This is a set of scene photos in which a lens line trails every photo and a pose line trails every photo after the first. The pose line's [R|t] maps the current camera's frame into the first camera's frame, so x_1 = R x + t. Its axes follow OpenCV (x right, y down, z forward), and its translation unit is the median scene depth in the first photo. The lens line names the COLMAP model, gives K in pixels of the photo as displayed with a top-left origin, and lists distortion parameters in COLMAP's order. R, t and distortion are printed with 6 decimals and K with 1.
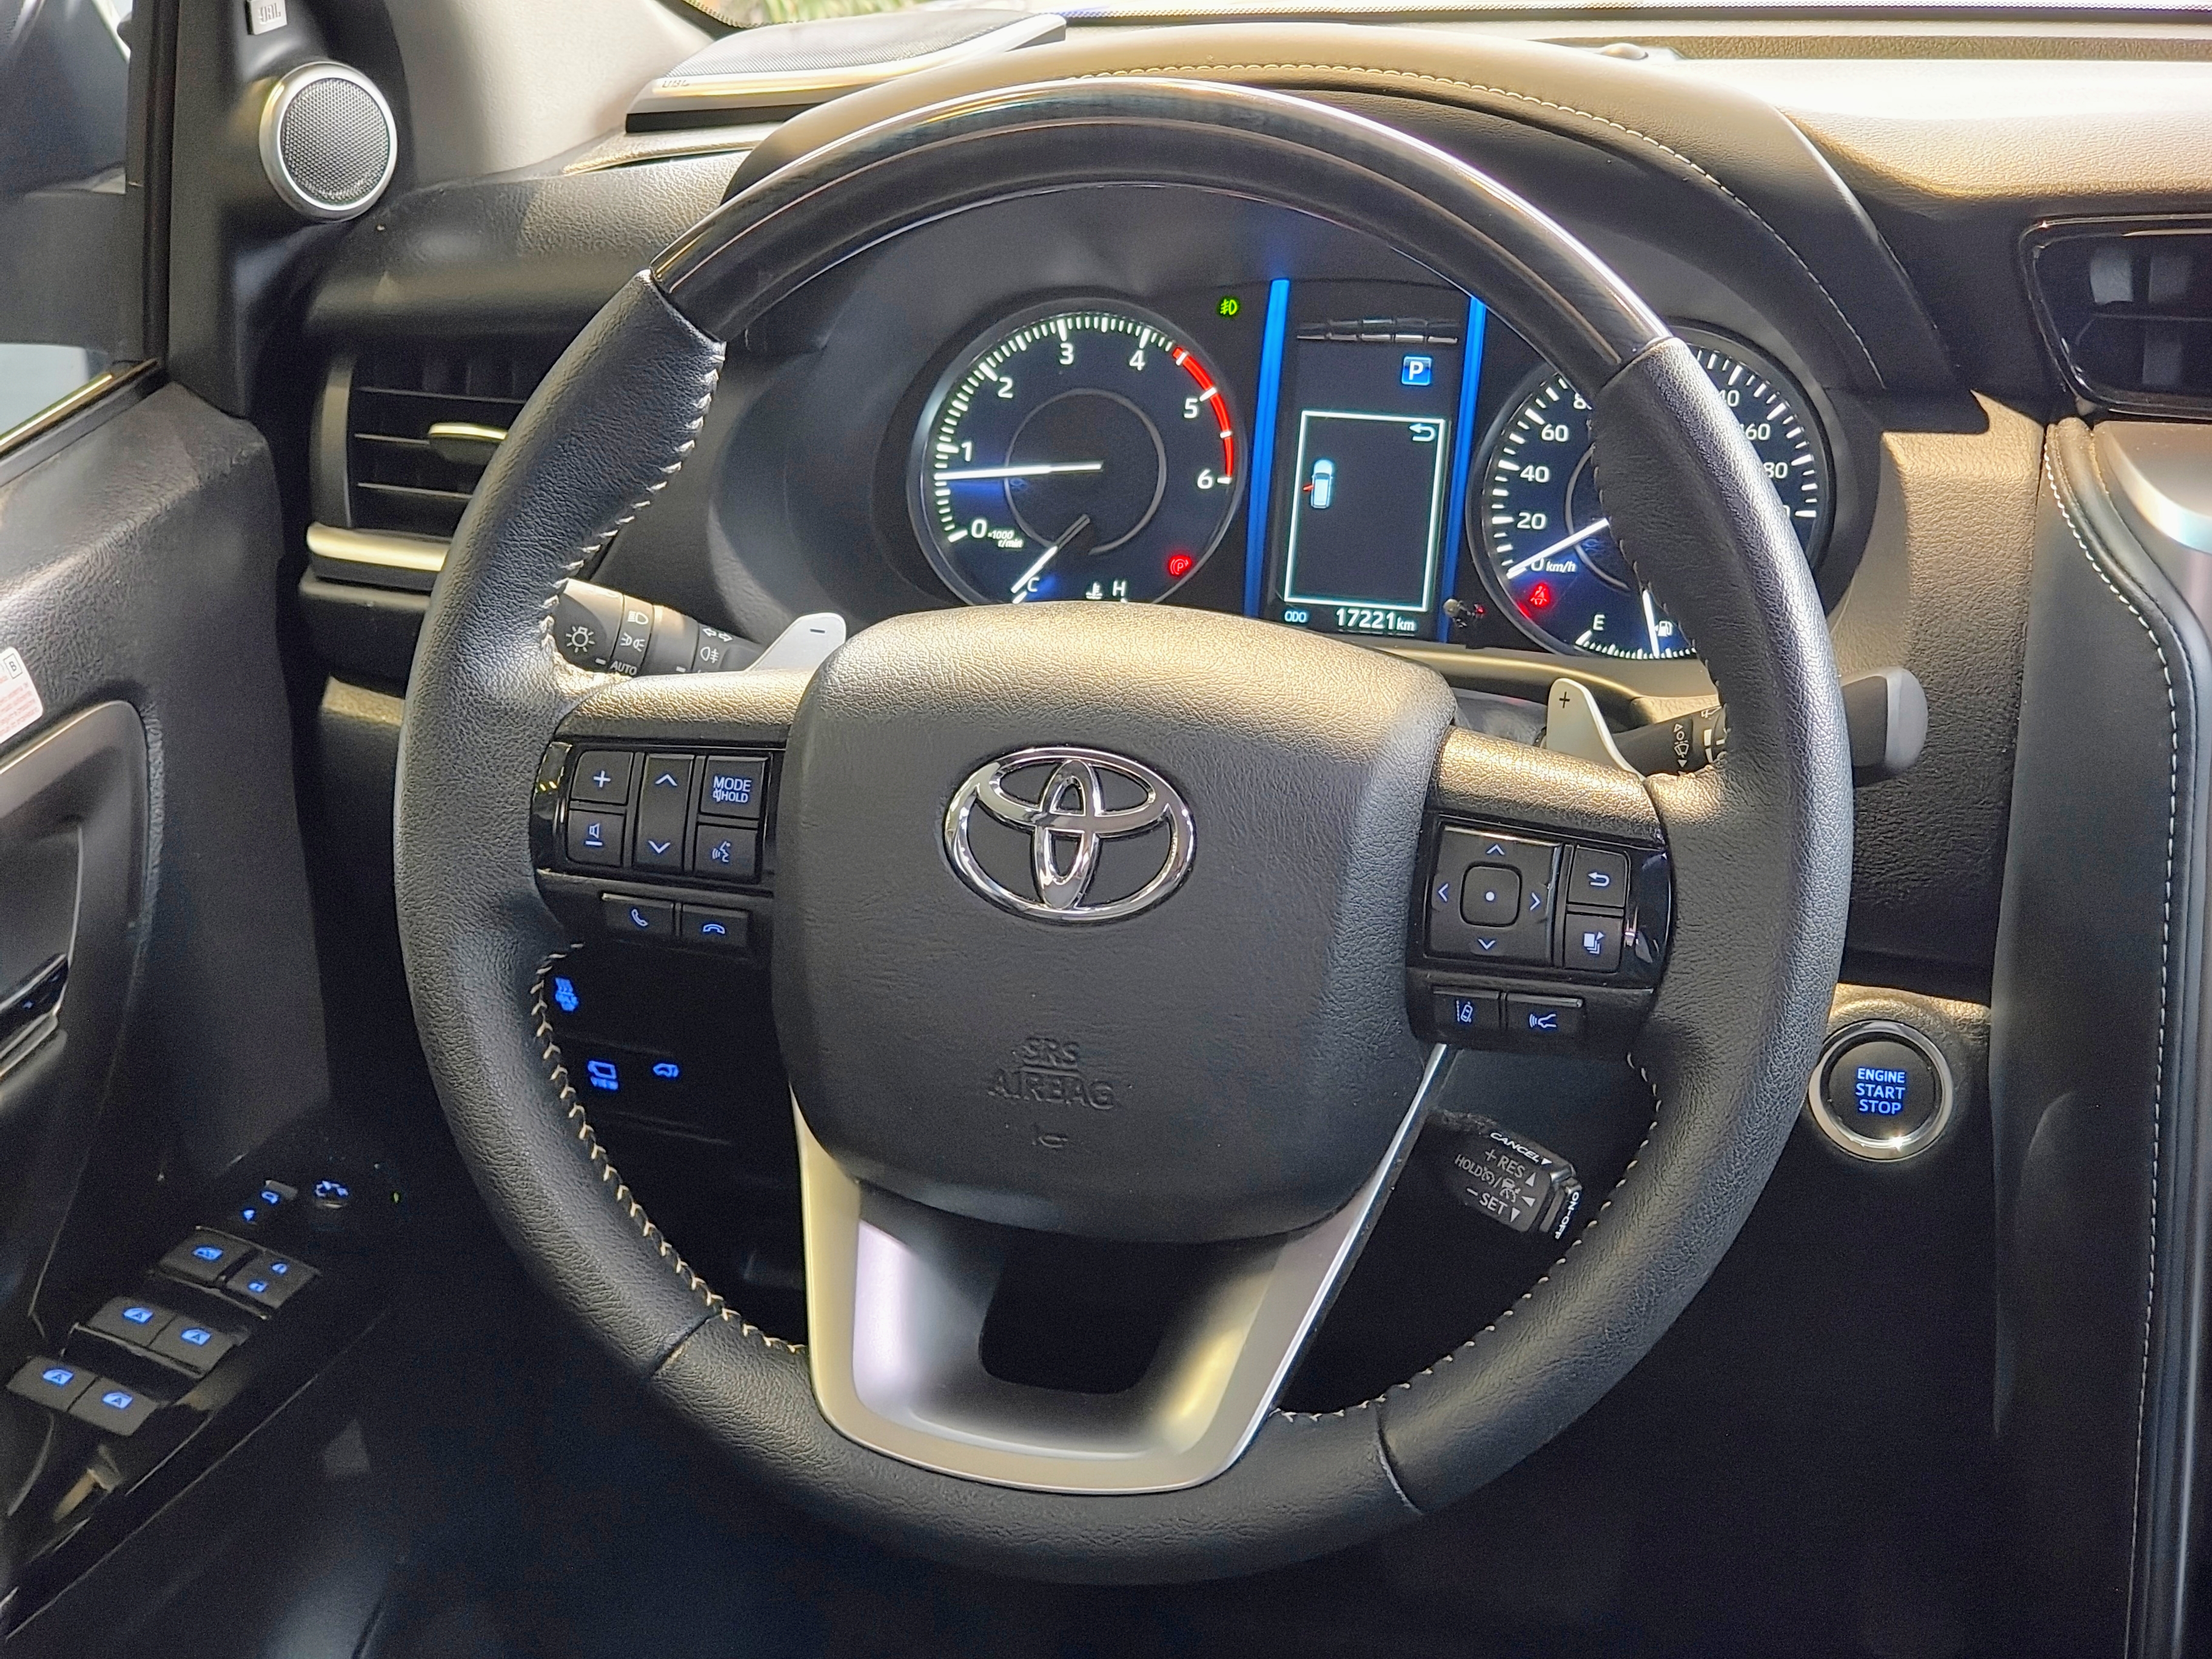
lens RADIAL K [[4383.6, 0, 1137.7], [0, 4383.6, 923.8], [0, 0, 1]] dist [0.162331, 0.000000]
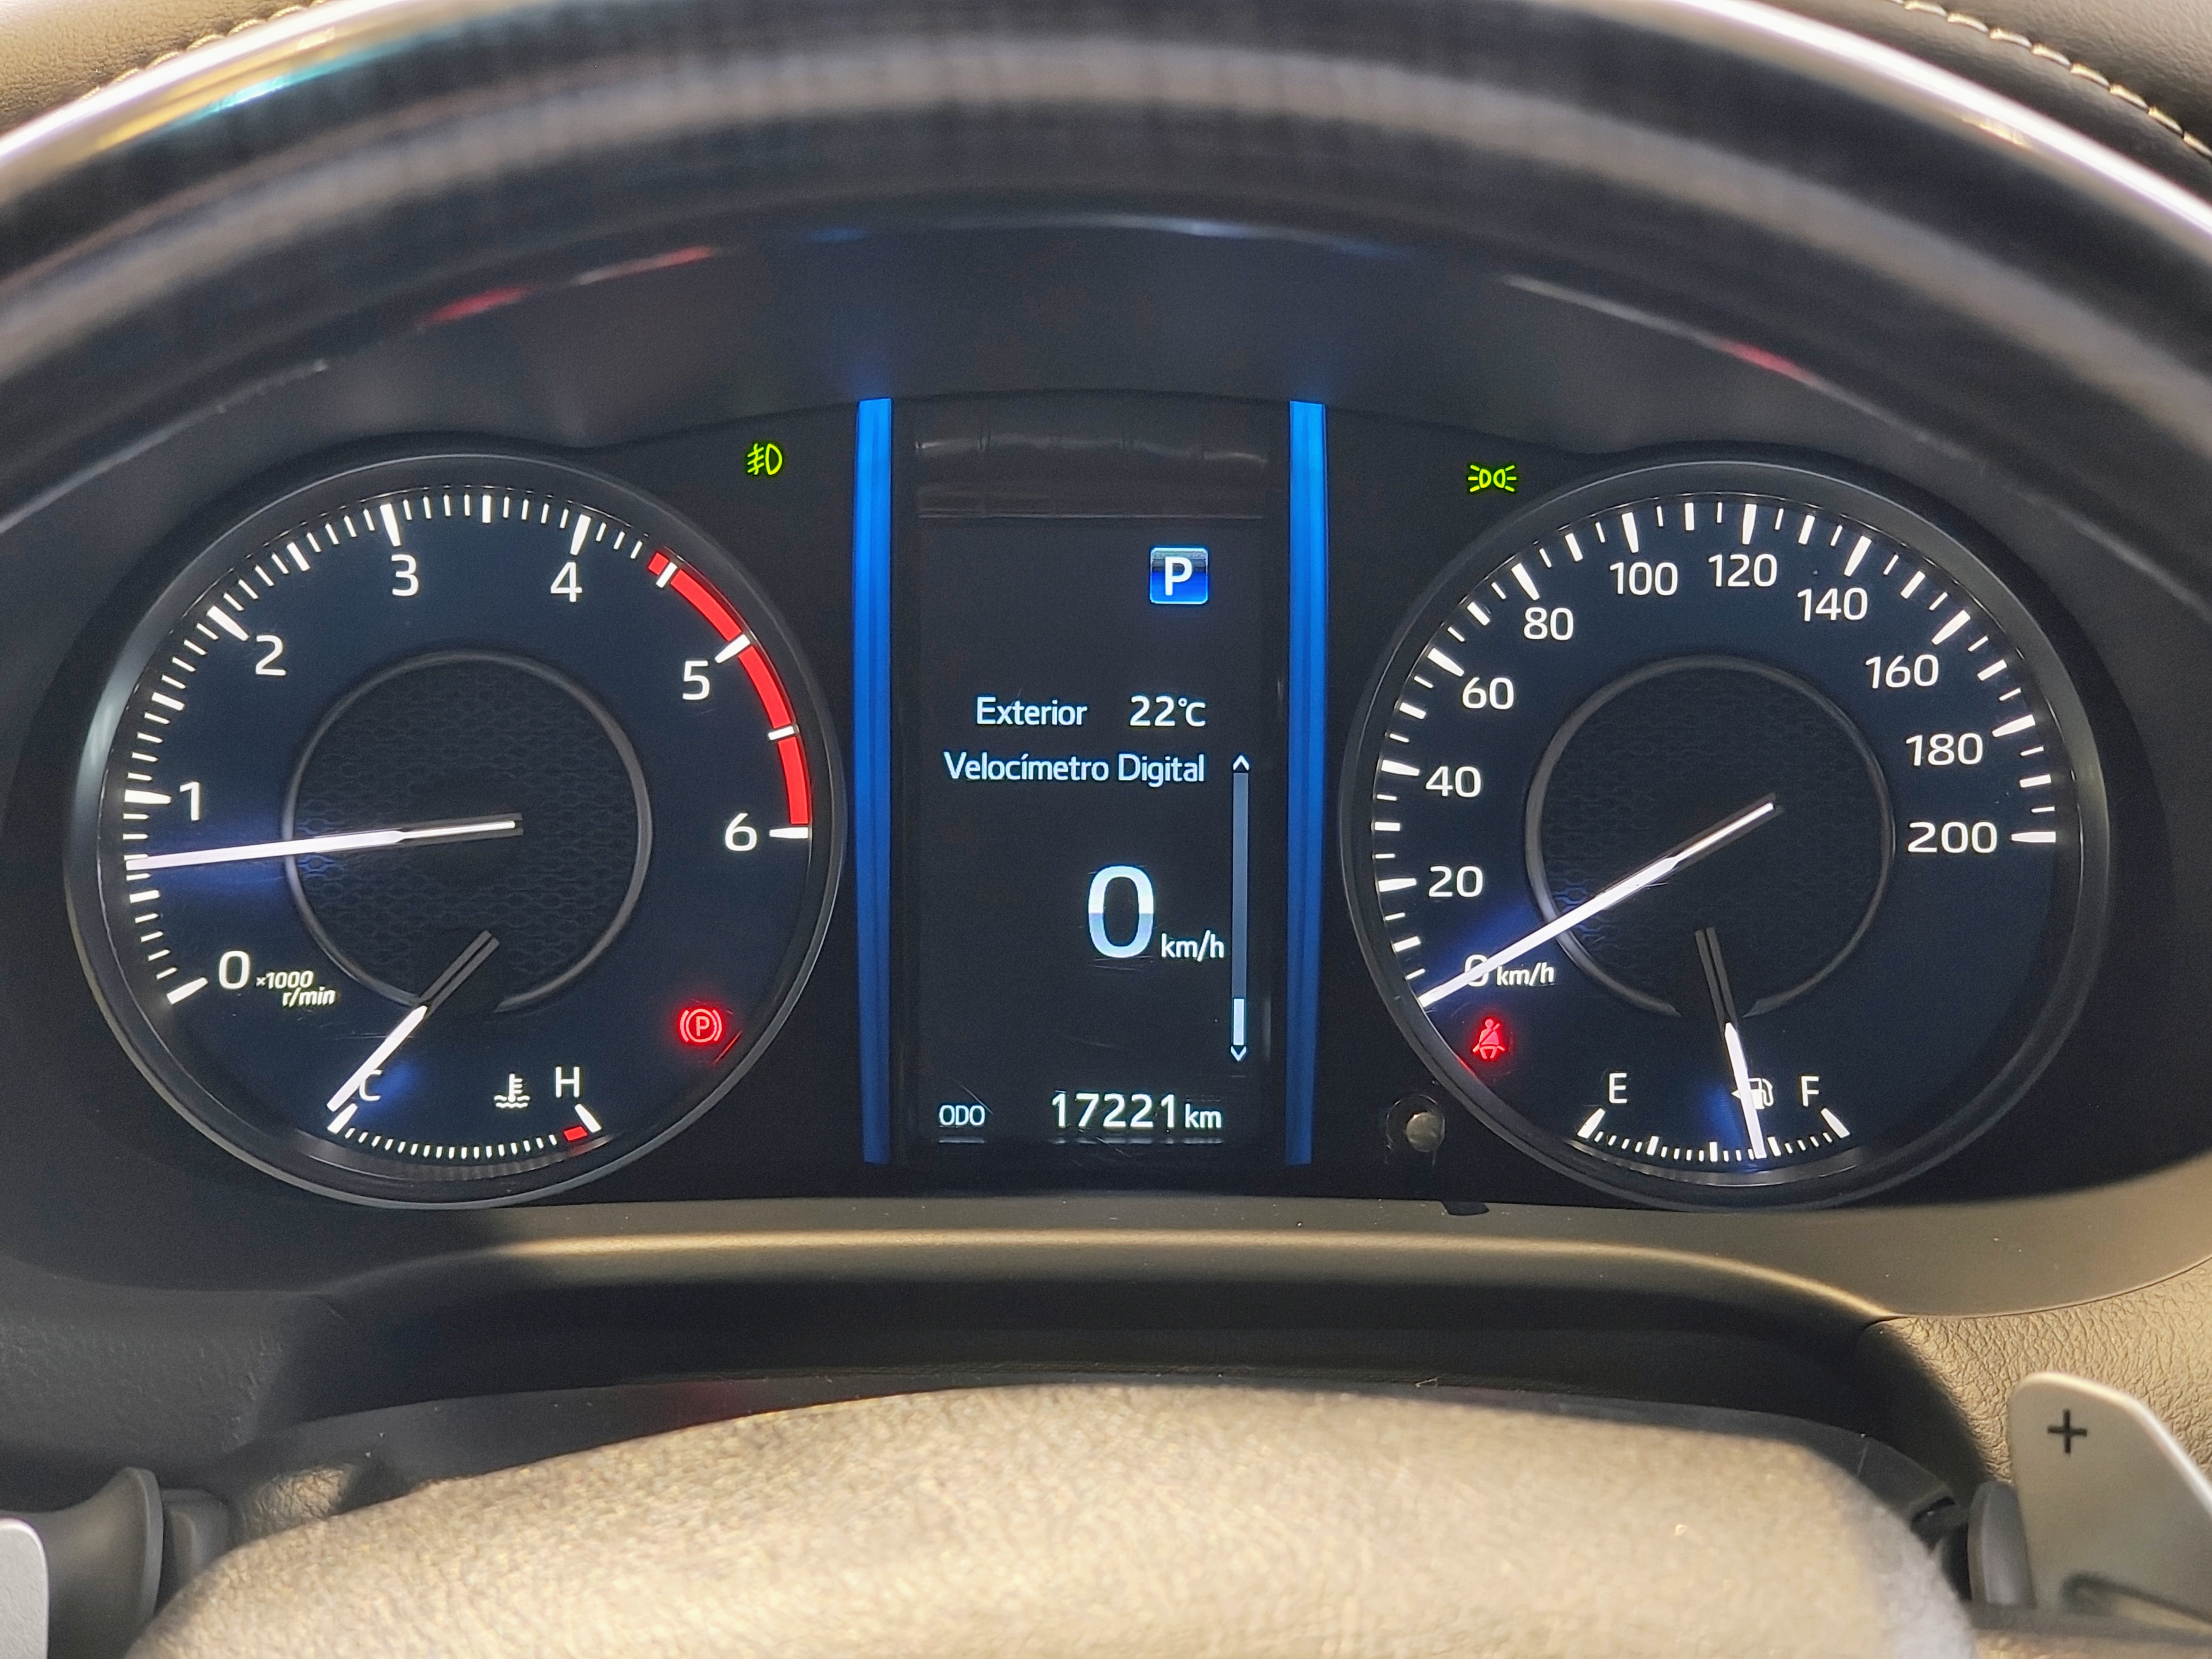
lens RADIAL K [[4383.6, 0, 1091.5], [0, 4383.6, 839.4], [0, 0, 1]] dist [0.162331, 0.000000]
pose [[0.961698, -0.070896, 0.264784, -0.071089], [0.079488, 0.996596, -0.021860, -0.087670], [-0.262333, 0.042070, 0.964060, 0.548009]]
